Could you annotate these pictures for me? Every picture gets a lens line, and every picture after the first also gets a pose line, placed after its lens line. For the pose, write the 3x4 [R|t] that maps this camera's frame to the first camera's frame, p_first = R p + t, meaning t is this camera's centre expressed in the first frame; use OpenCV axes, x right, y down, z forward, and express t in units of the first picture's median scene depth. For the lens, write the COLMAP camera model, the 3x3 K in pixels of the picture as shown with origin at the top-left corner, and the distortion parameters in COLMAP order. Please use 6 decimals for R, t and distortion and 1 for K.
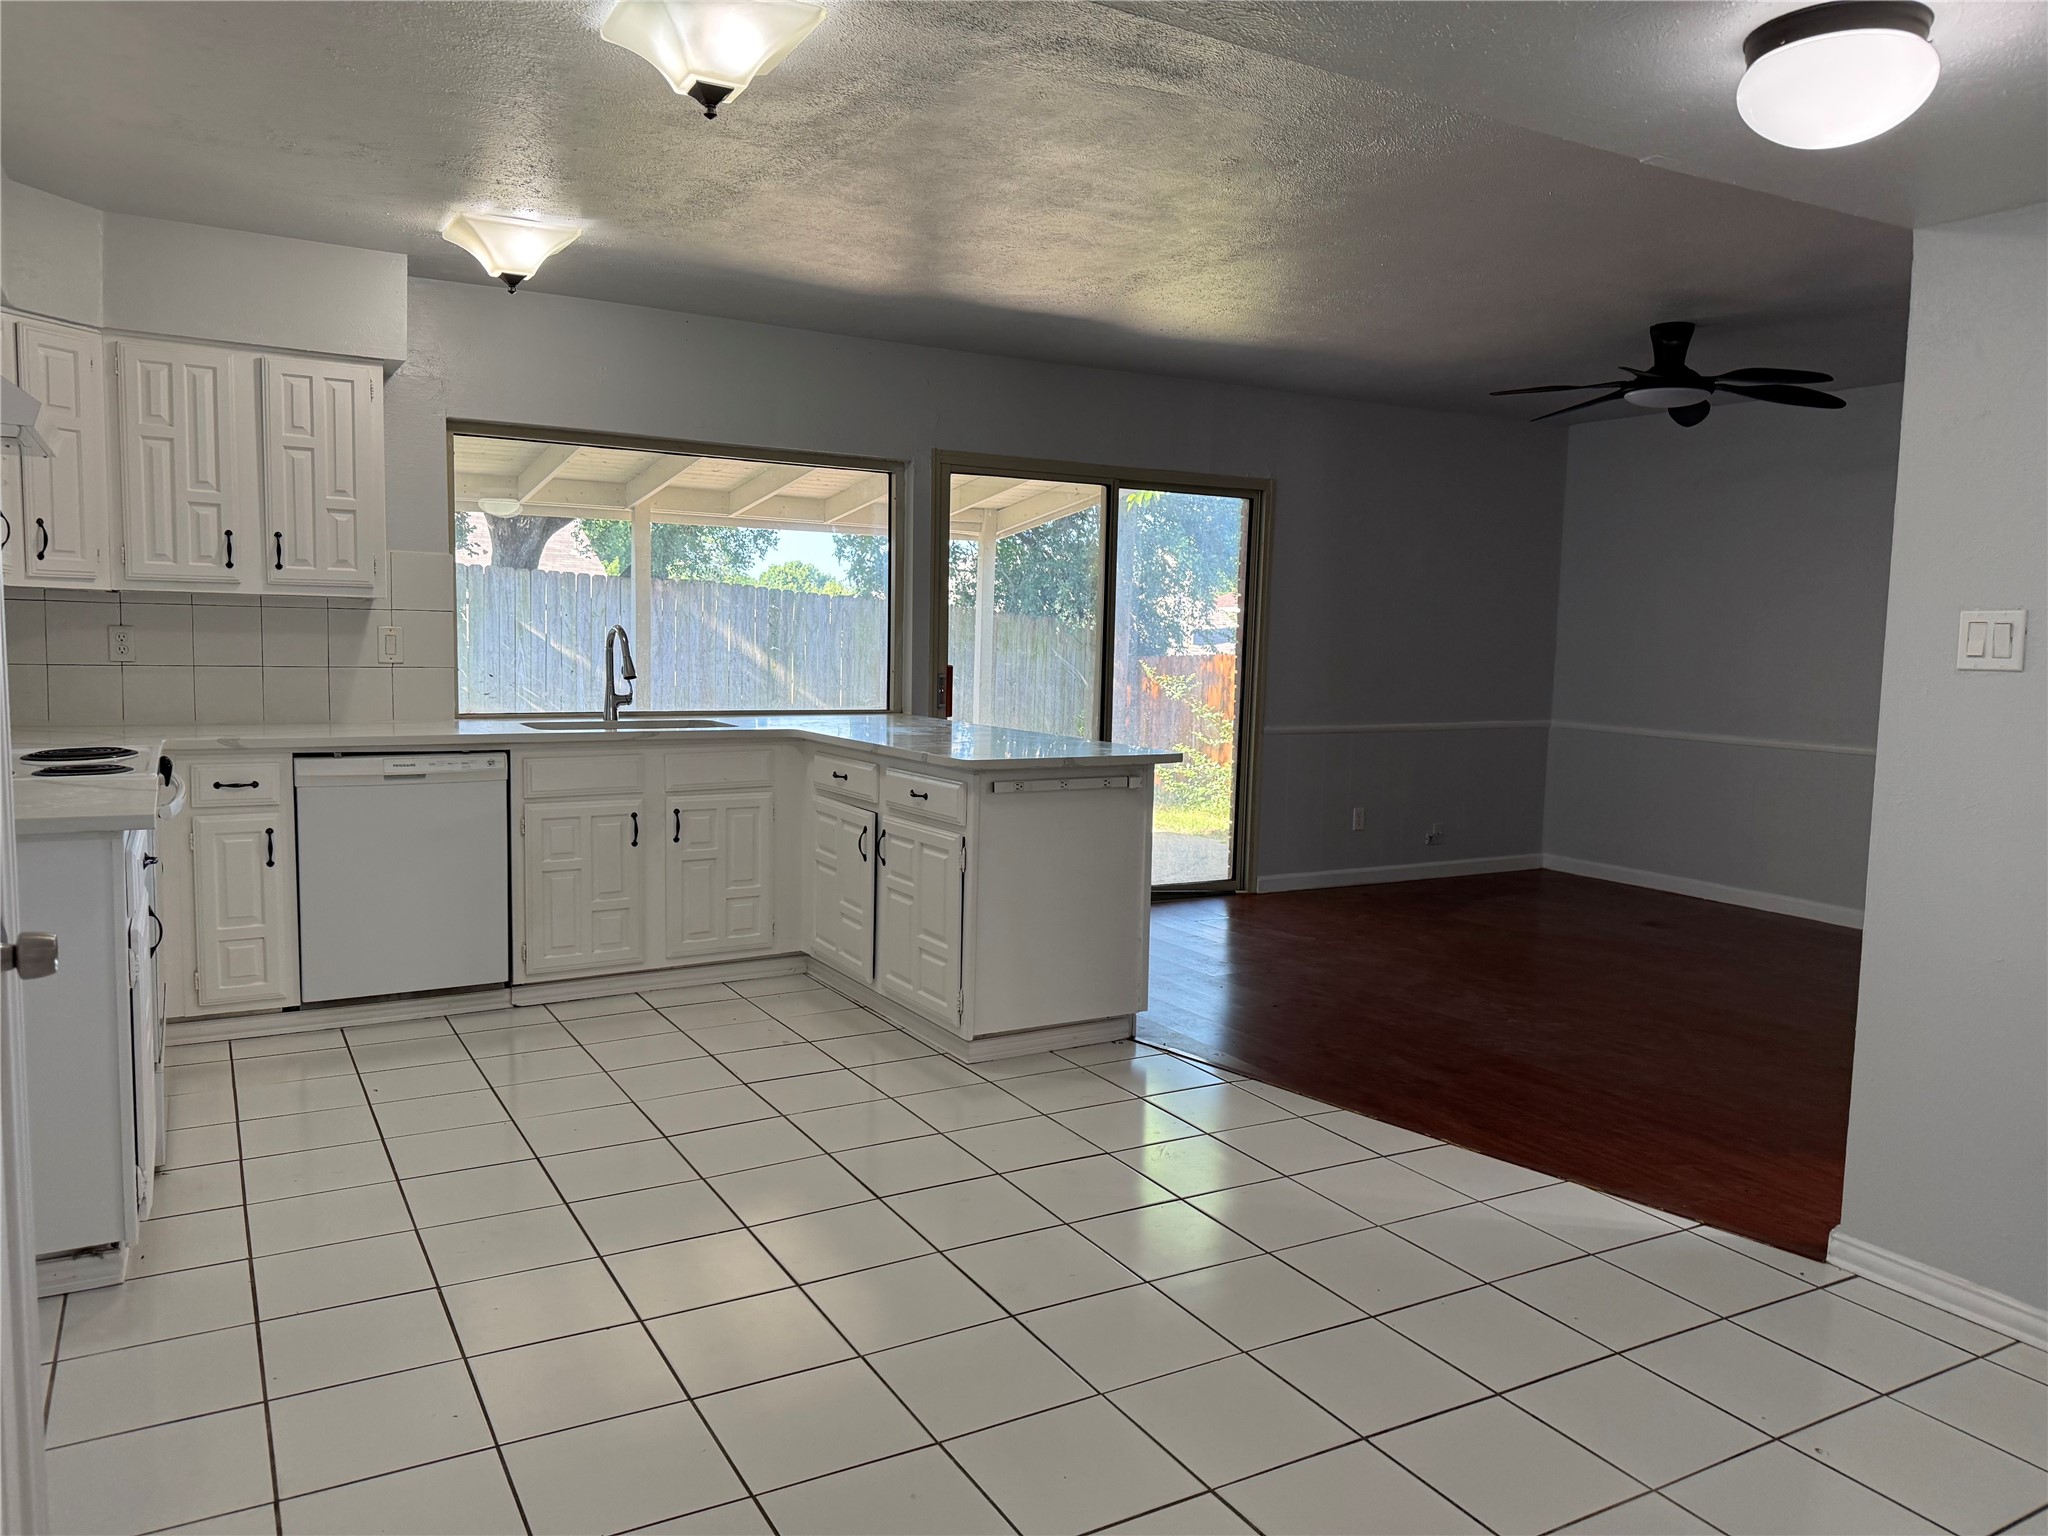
lens RADIAL K [[1439.0, 0, 1037.5], [0, 1439.0, 774.3], [0, 0, 1]] dist [0.087458, -0.097477]
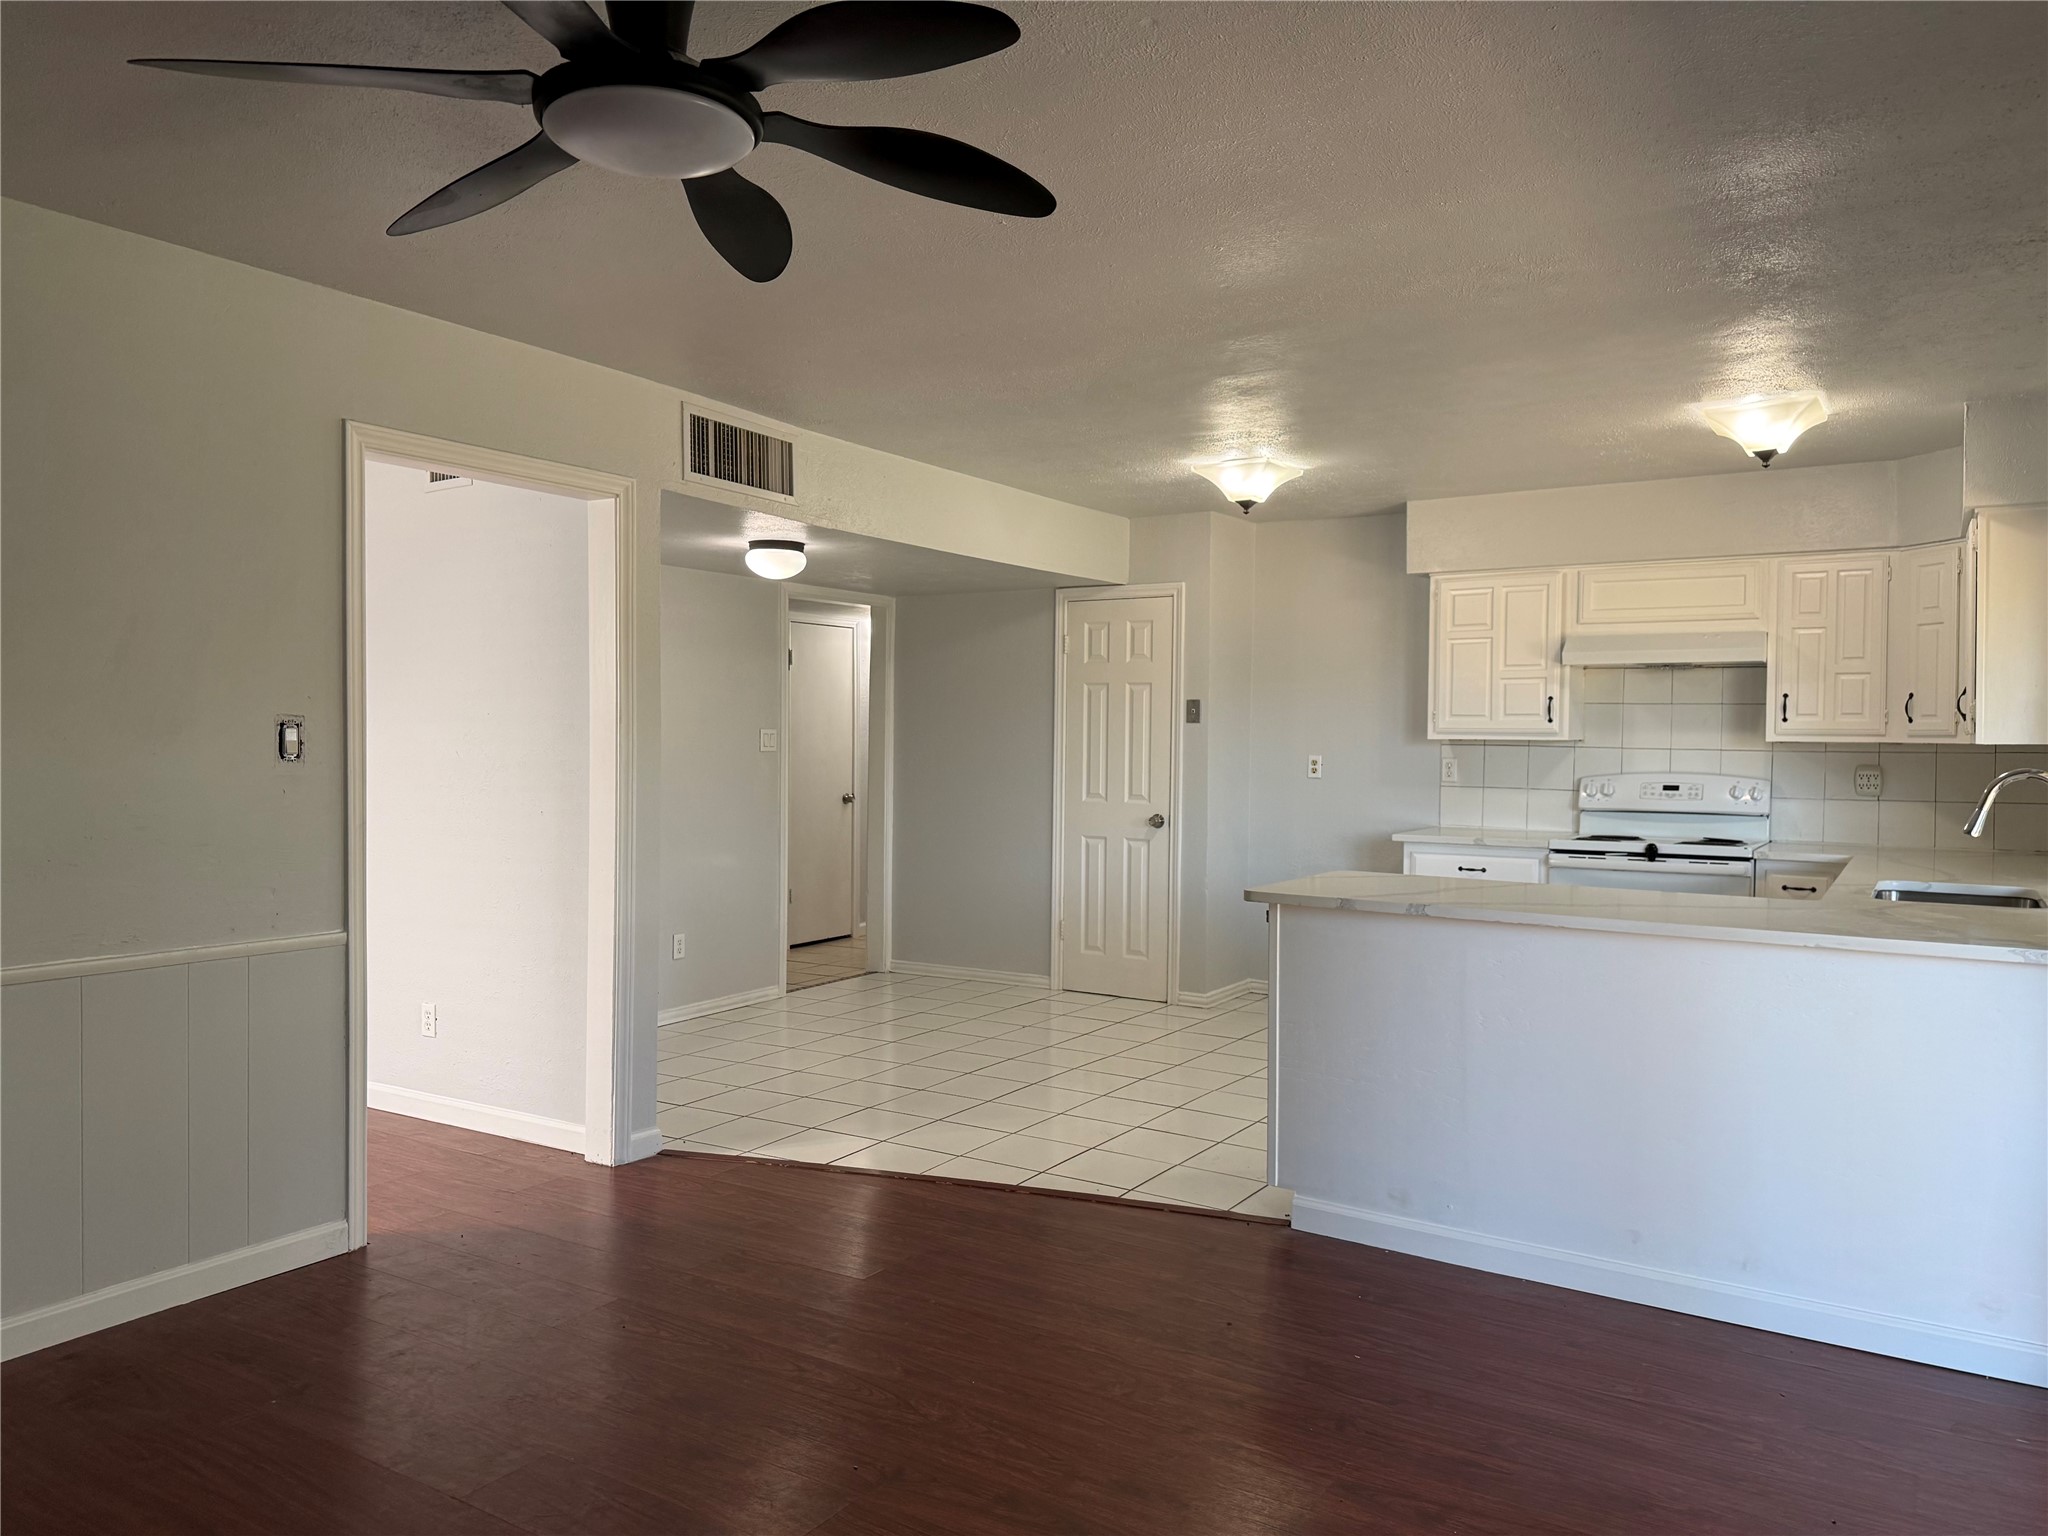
lens RADIAL K [[1439.0, 0, 1019.6], [0, 1439.0, 771.9], [0, 0, 1]] dist [0.087458, -0.097477]
pose [[-0.891610, -0.019406, -0.452388, 0.577053], [-0.073550, 0.992020, 0.102405, -0.153814], [0.446790, 0.124579, -0.885922, 1.574653]]
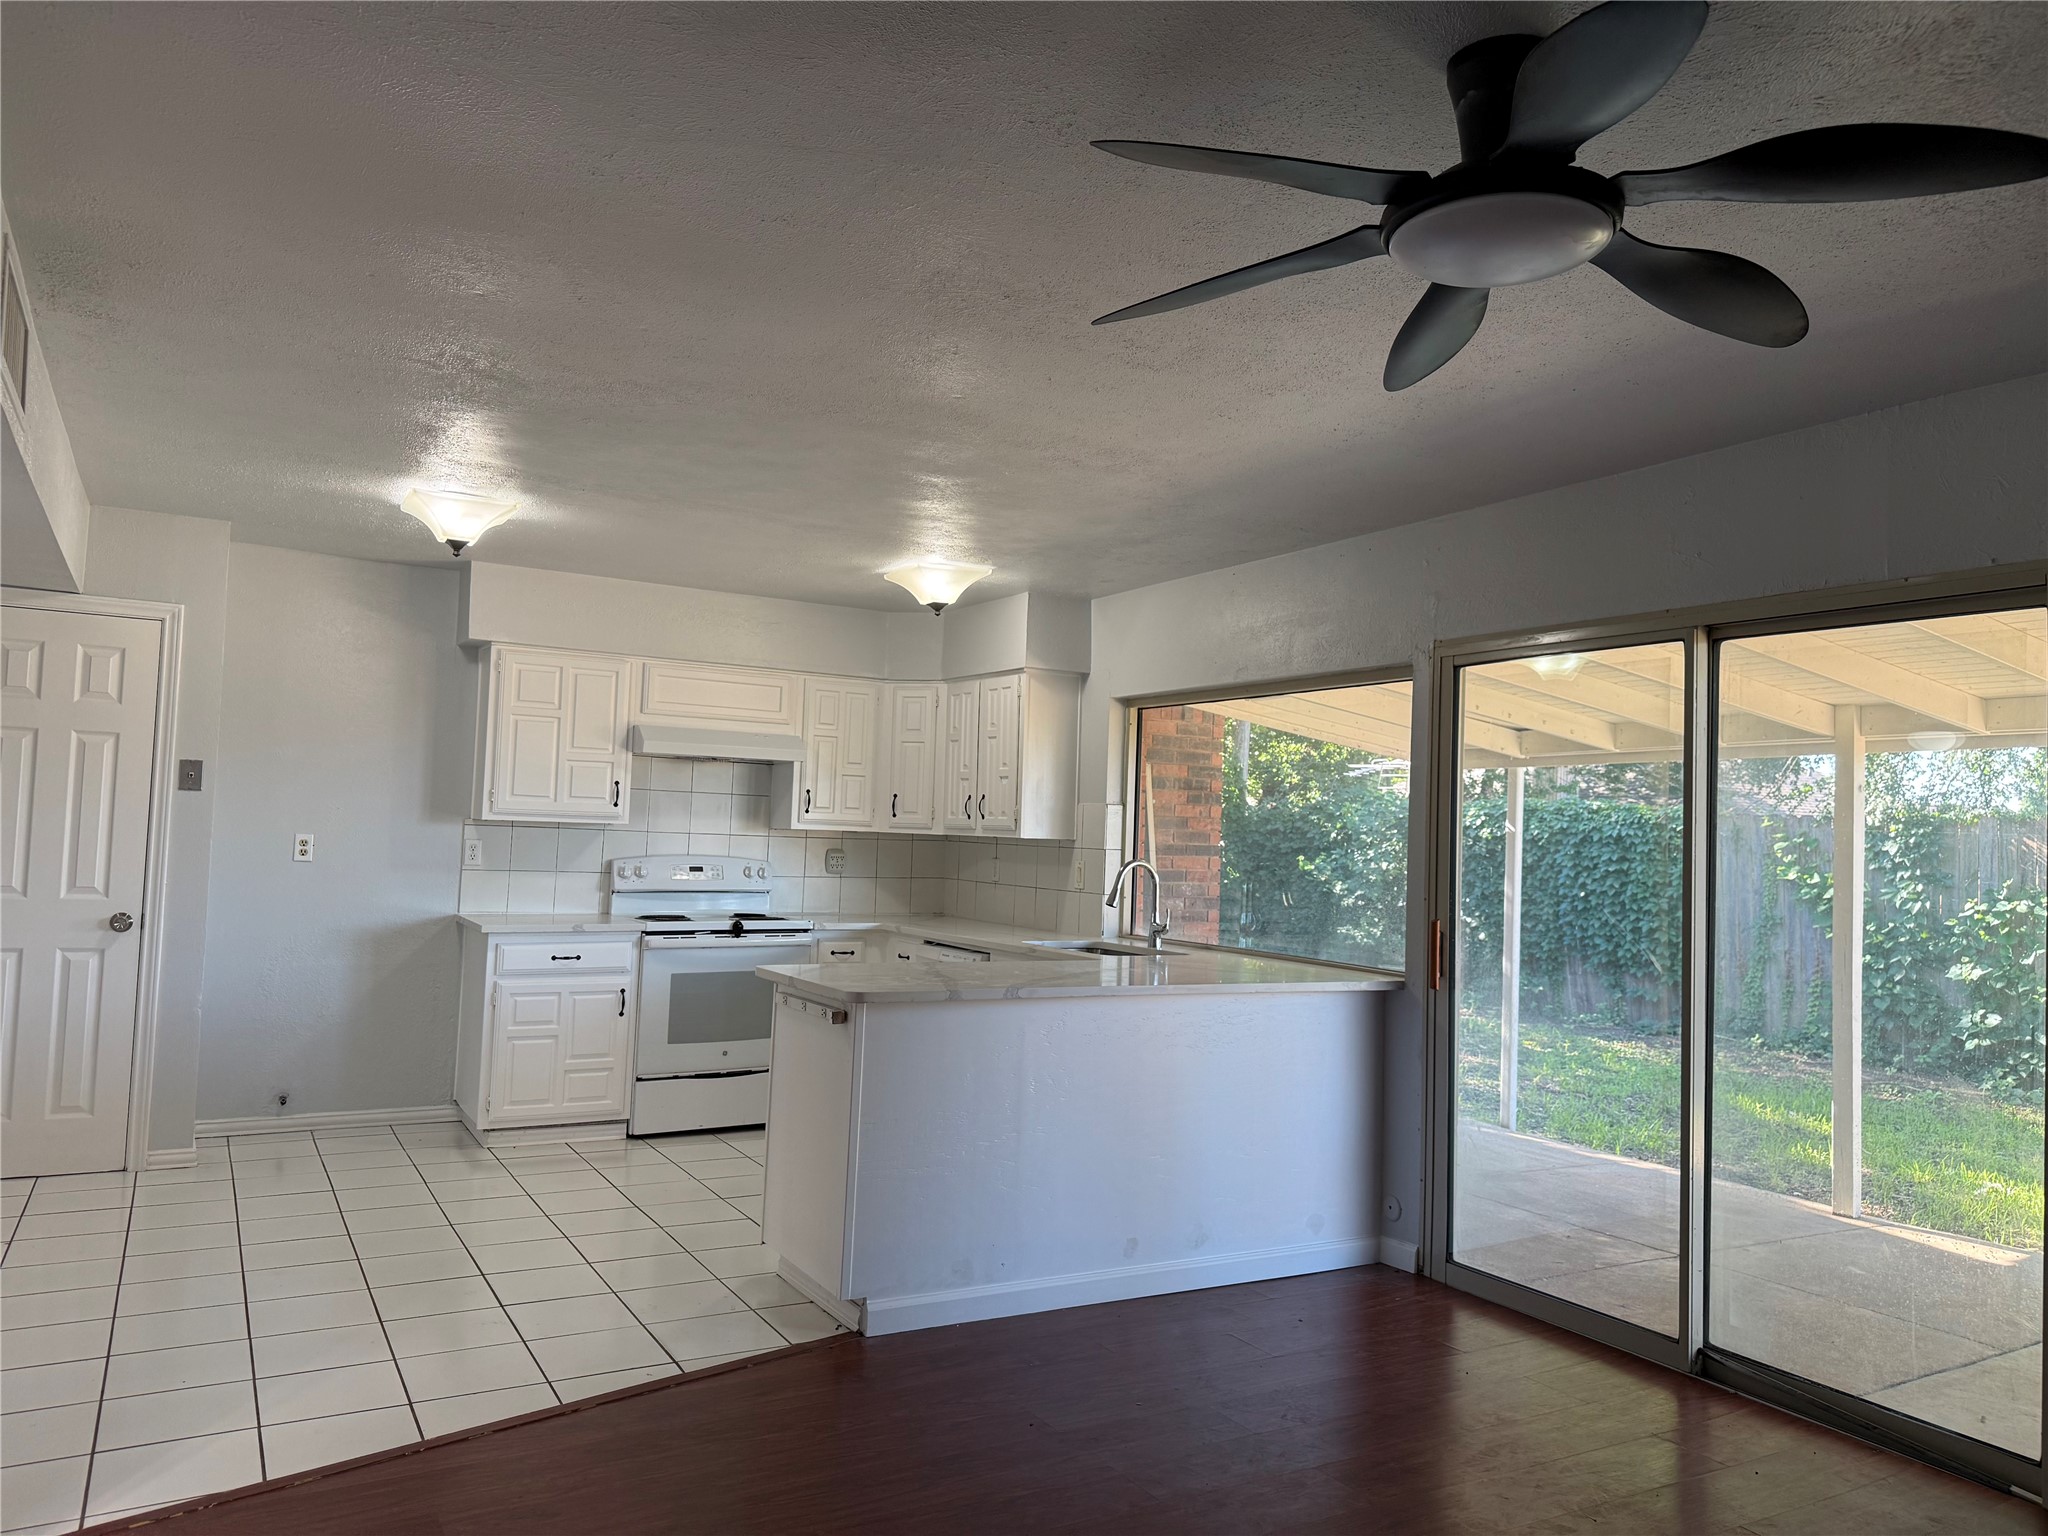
lens RADIAL K [[1439.0, 0, 1048.8], [0, 1439.0, 768.2], [0, 0, 1]] dist [0.087458, -0.097477]
pose [[-0.005090, -0.070865, -0.997473, 0.883995], [-0.134375, 0.988487, -0.069541, -0.094161], [0.990917, 0.133682, -0.014554, 1.024048]]
